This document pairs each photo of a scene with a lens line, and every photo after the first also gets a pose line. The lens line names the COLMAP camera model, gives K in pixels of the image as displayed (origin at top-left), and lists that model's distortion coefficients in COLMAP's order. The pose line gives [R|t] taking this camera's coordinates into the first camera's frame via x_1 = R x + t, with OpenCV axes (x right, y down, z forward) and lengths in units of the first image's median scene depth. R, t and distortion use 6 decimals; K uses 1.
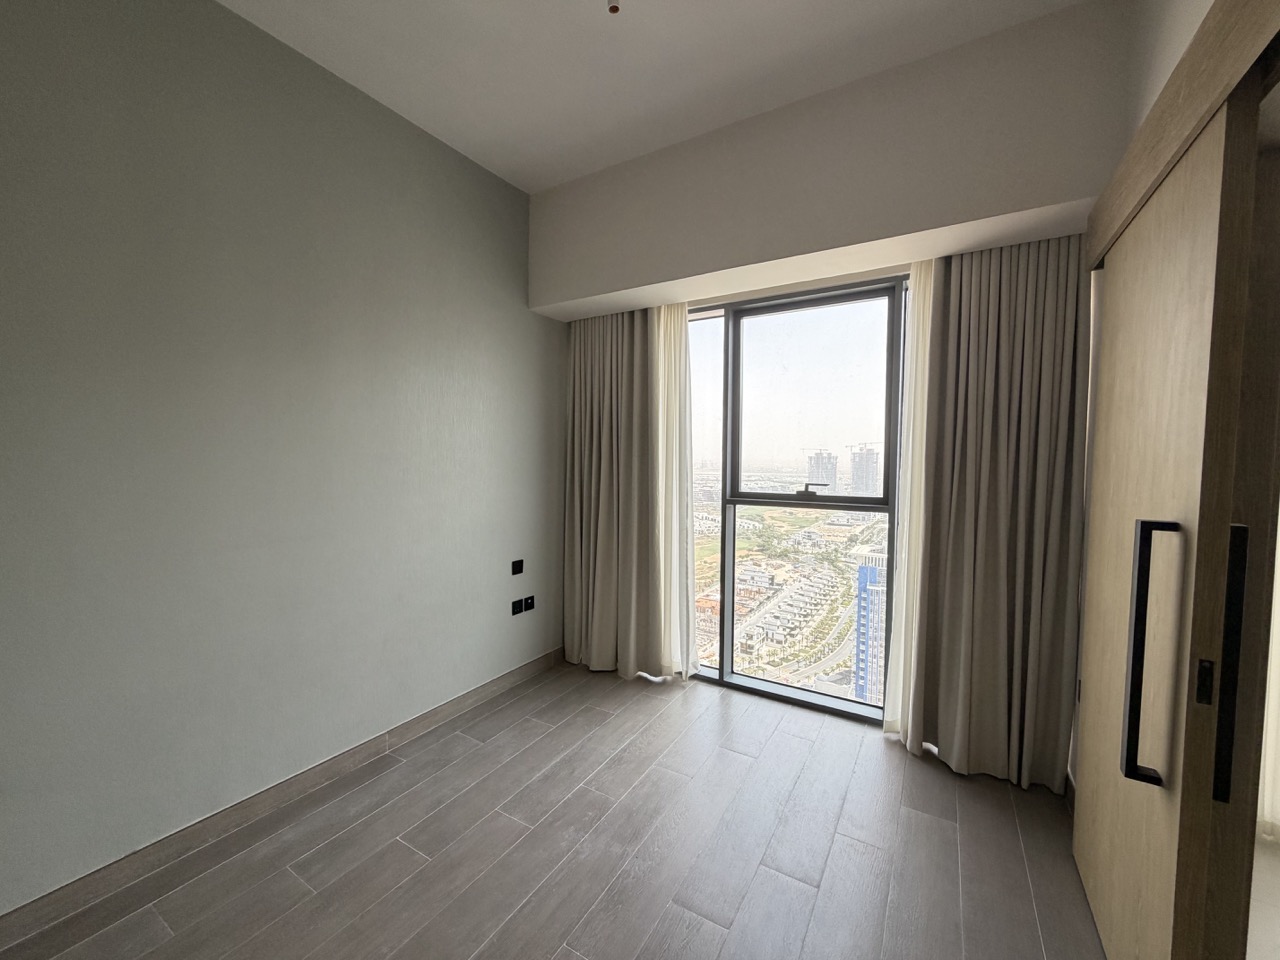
lens RADIAL K [[513.4, 0, 637.5], [0, 513.4, 485.1], [0, 0, 1]] dist [0.001194, 0.000126]
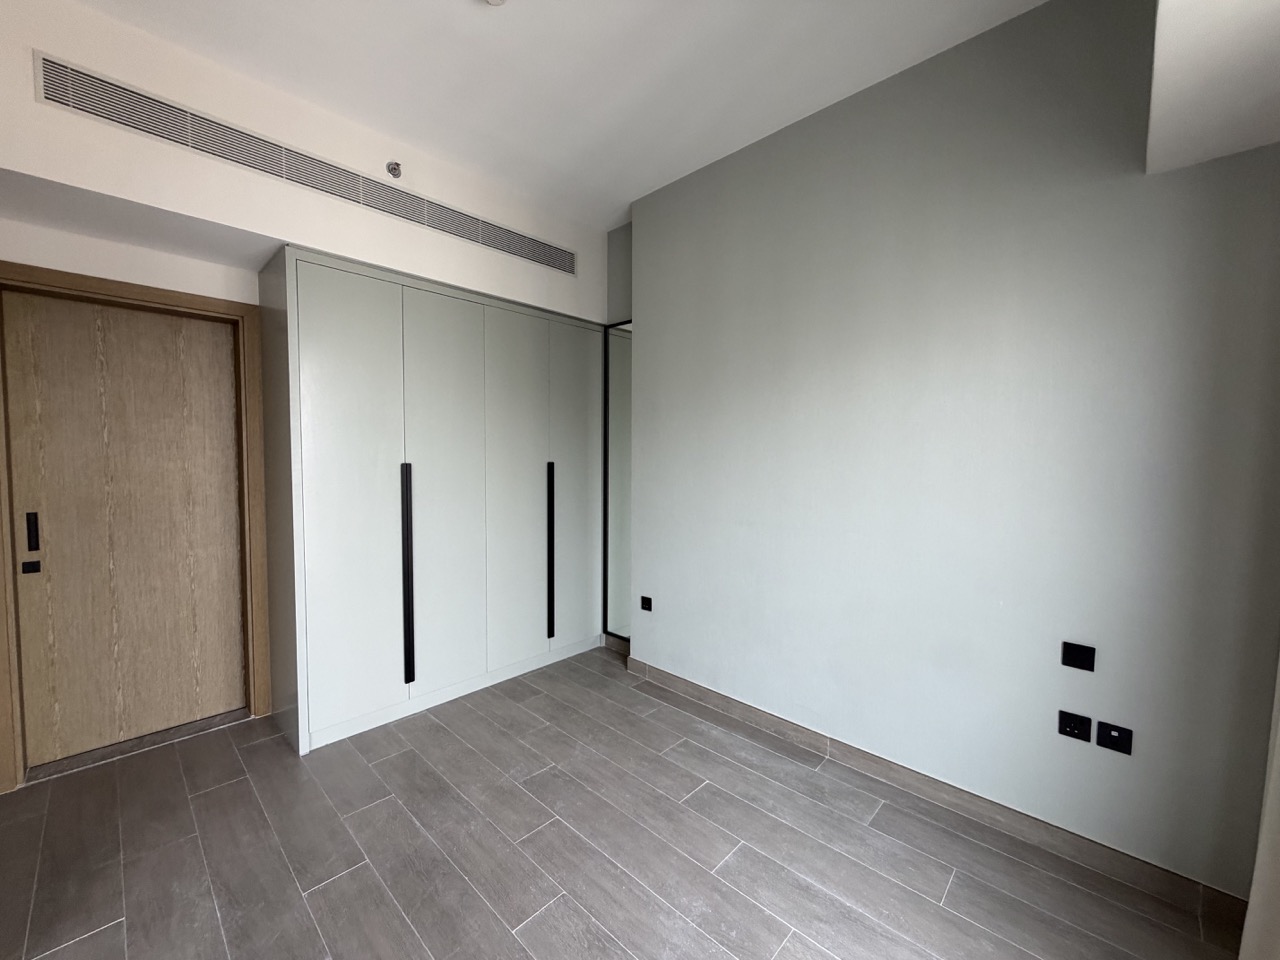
lens RADIAL K [[510.4, 0, 636.4], [0, 510.4, 481.7], [0, 0, 1]] dist [0.000648, -0.000060]
pose [[-0.225413, 0.039545, -0.973460, 0.593867], [-0.059178, 0.996775, 0.054196, -0.047999], [0.972464, 0.069824, -0.222346, 0.910485]]
